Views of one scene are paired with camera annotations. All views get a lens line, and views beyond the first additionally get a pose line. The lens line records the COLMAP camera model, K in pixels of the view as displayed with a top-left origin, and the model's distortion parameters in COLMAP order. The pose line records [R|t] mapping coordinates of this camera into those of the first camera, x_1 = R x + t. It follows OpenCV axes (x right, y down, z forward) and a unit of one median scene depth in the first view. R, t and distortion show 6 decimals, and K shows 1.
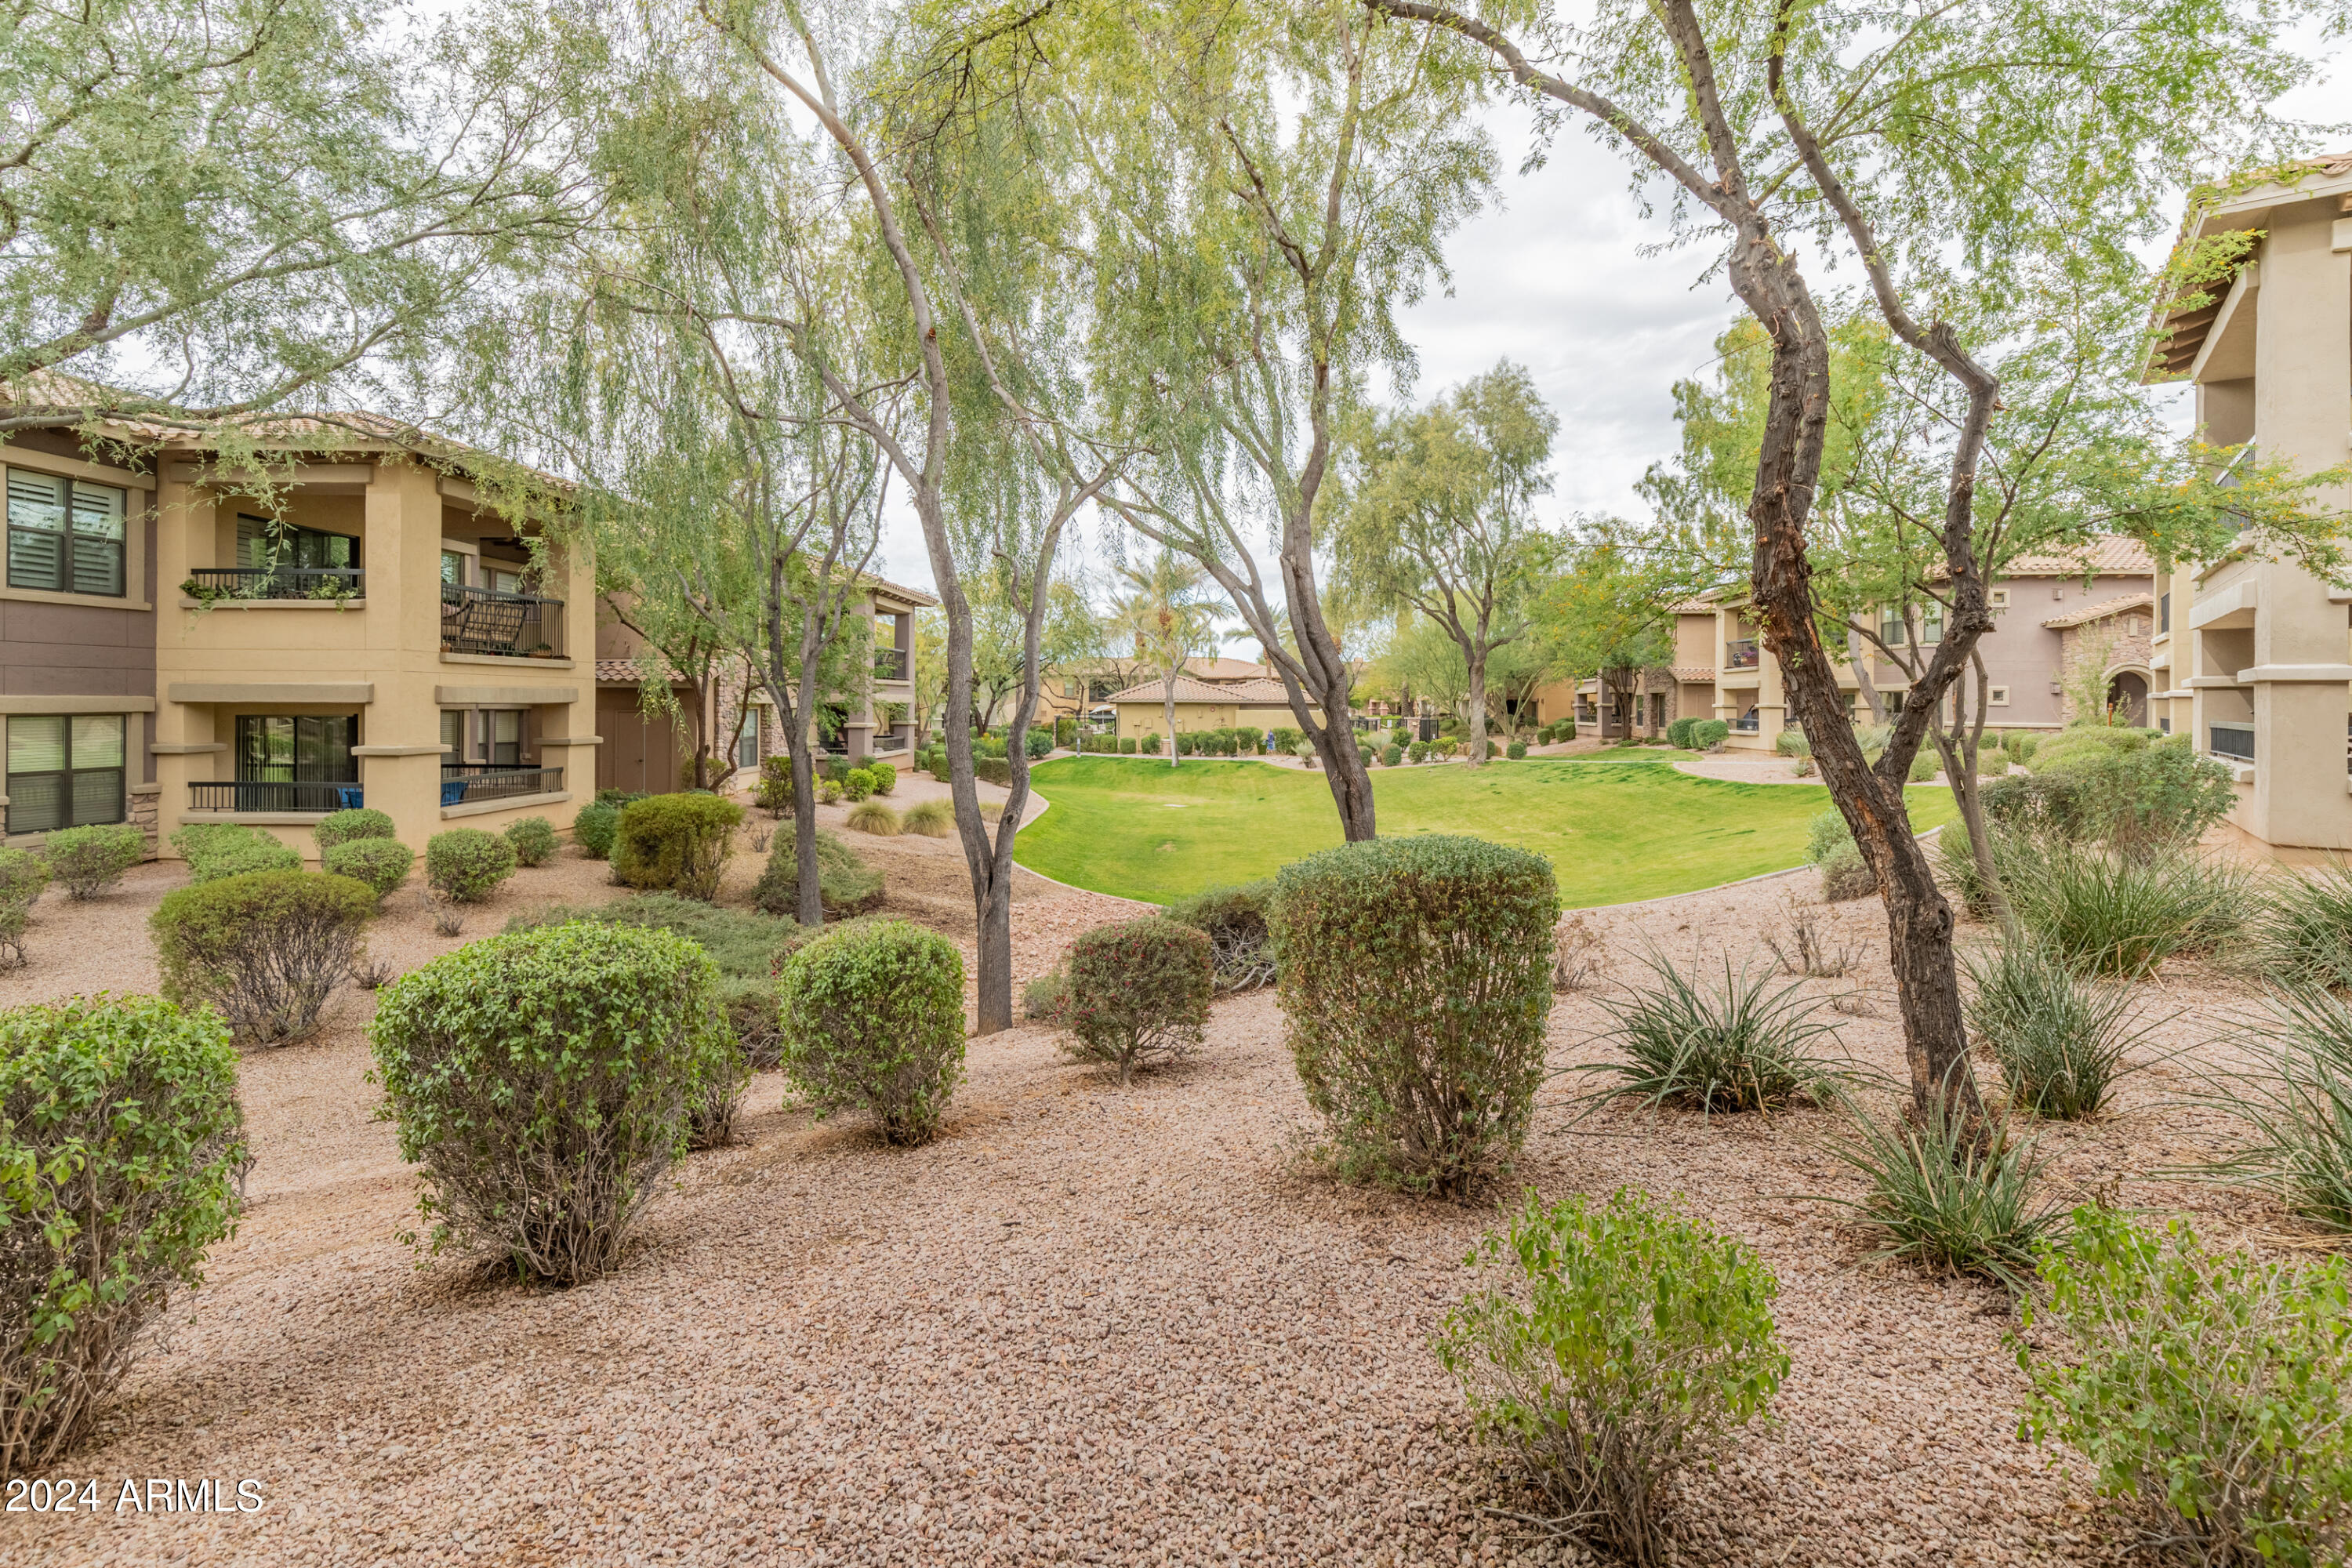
lens RADIAL K [[1117.0, 0, 1189.2], [0, 1117.0, 682.6], [0, 0, 1]] dist [0.040392, -0.016942]
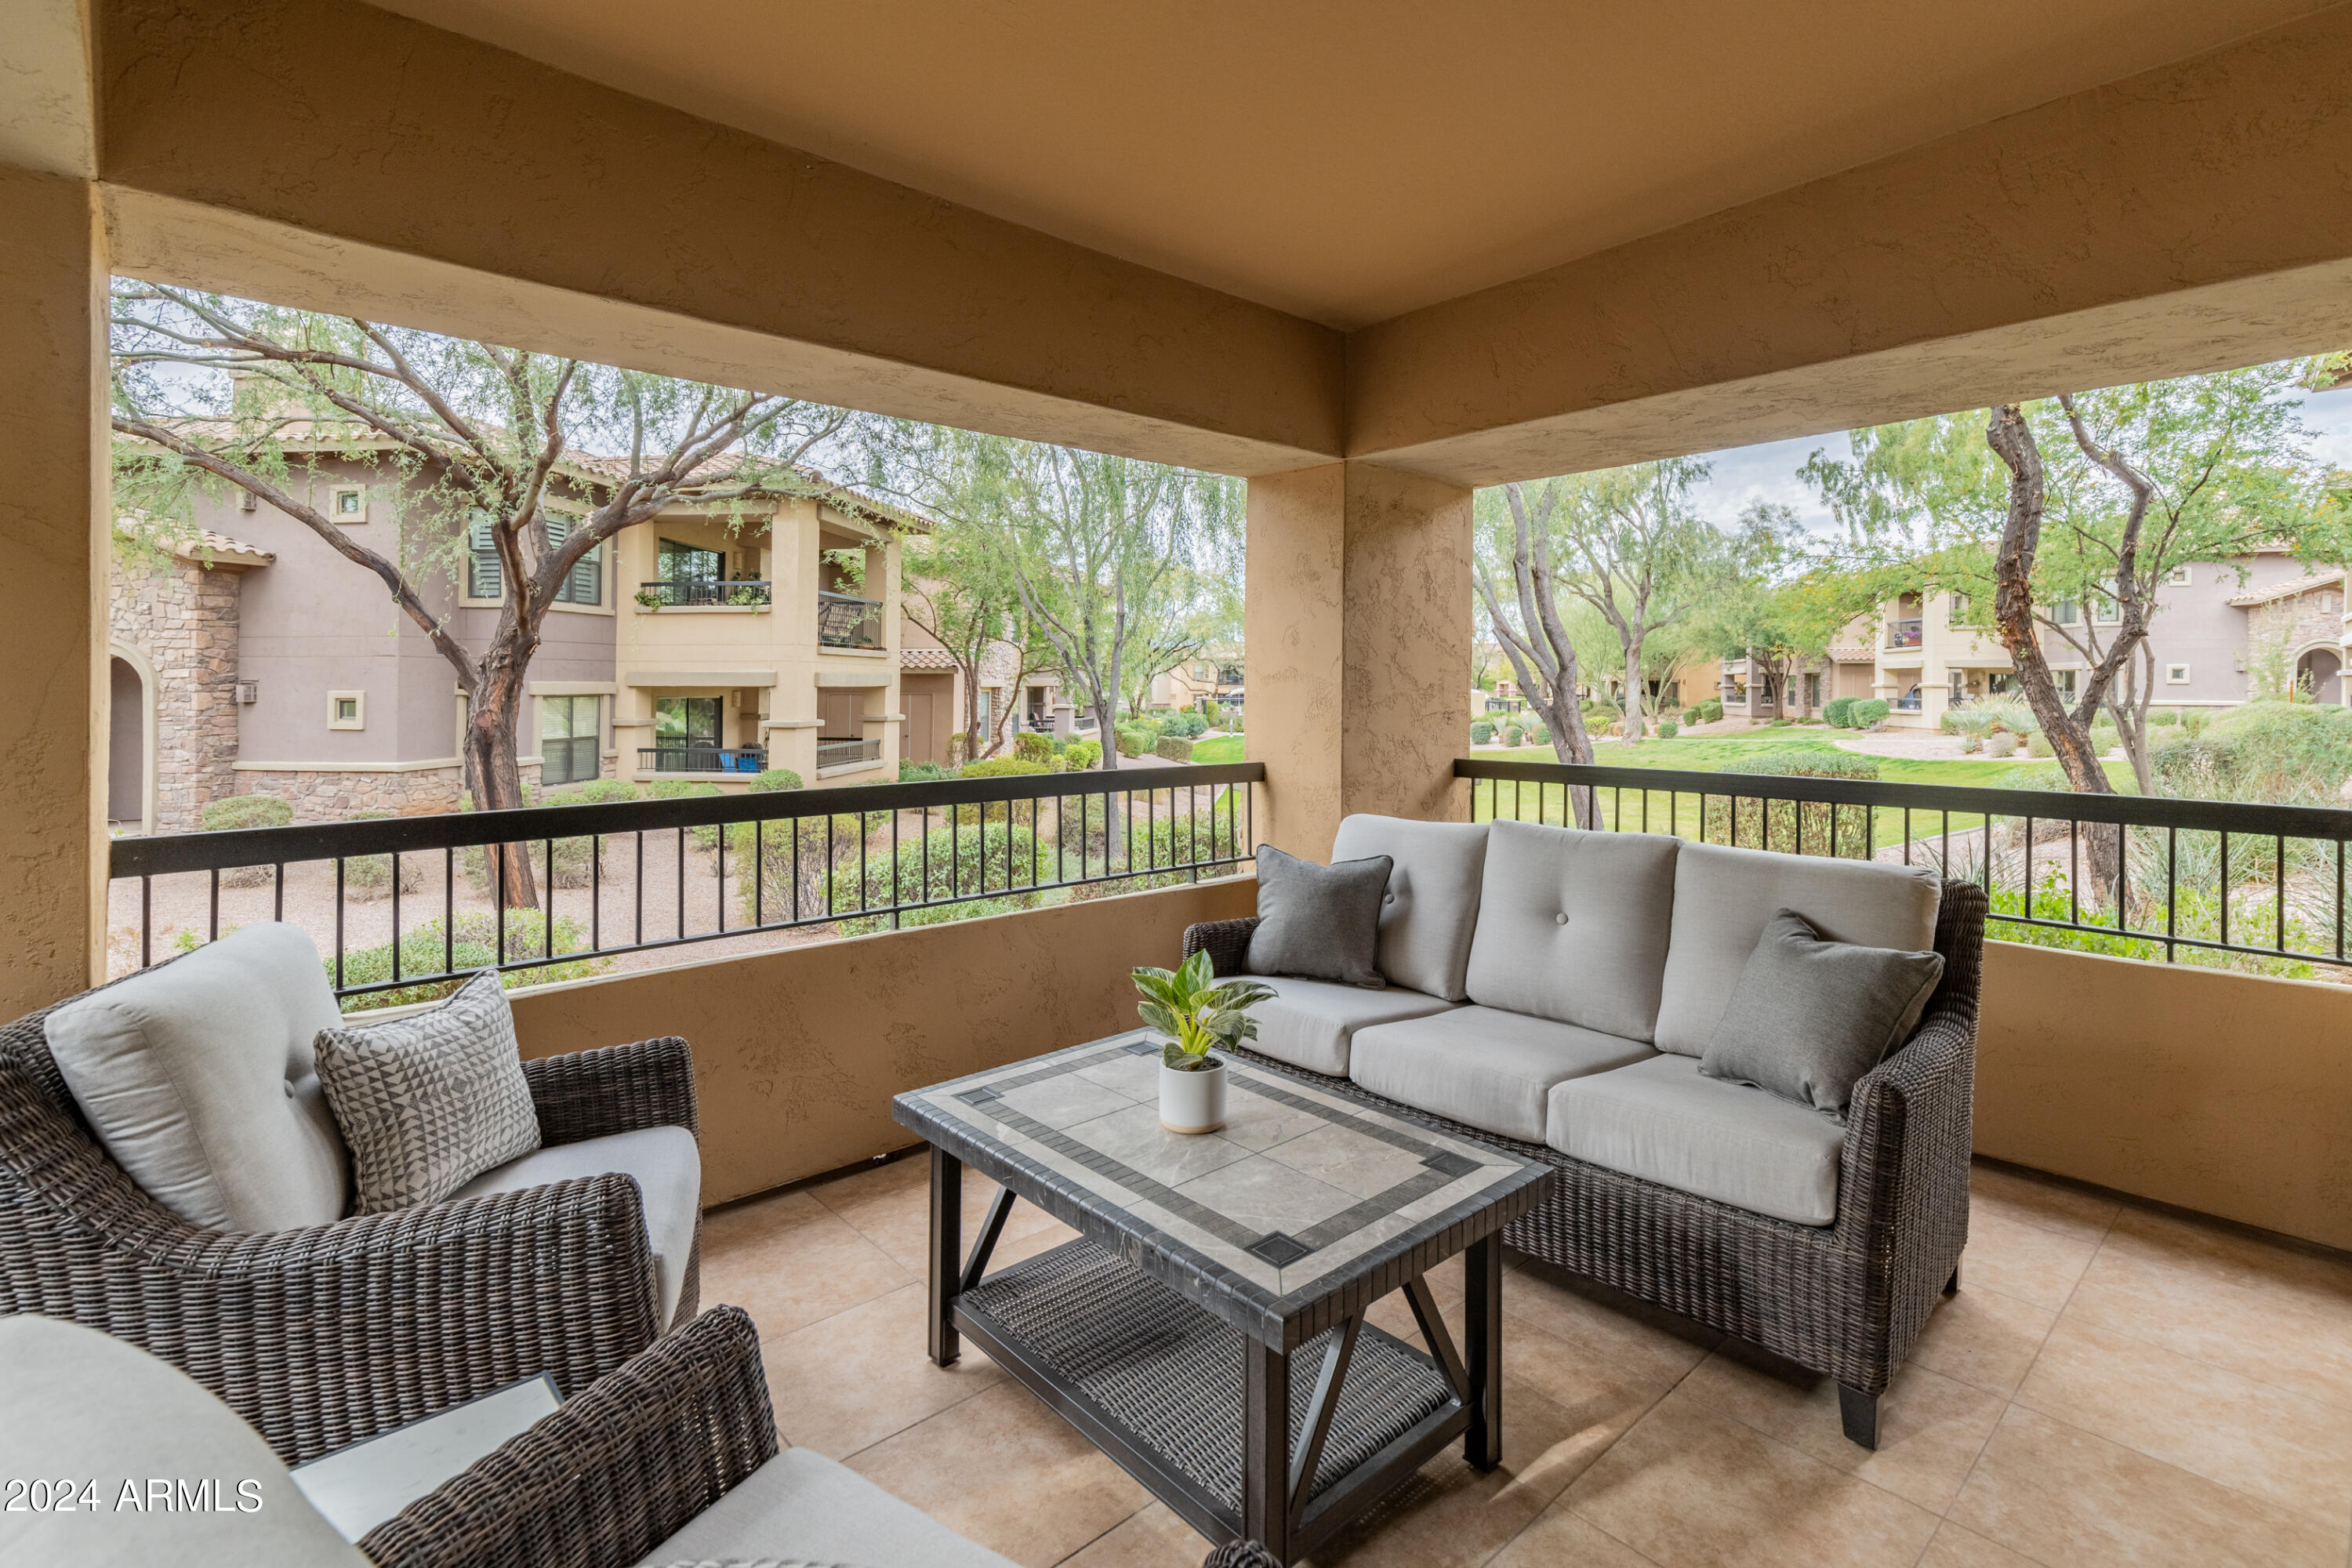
lens RADIAL K [[1117.0, 0, 1189.2], [0, 1117.0, 682.6], [0, 0, 1]] dist [0.040392, -0.016942]
pose [[0.995187, -0.004589, -0.097885, -0.062644], [0.006066, 0.999872, 0.014797, -0.000988], [0.097805, -0.015319, 0.995088, -0.095061]]
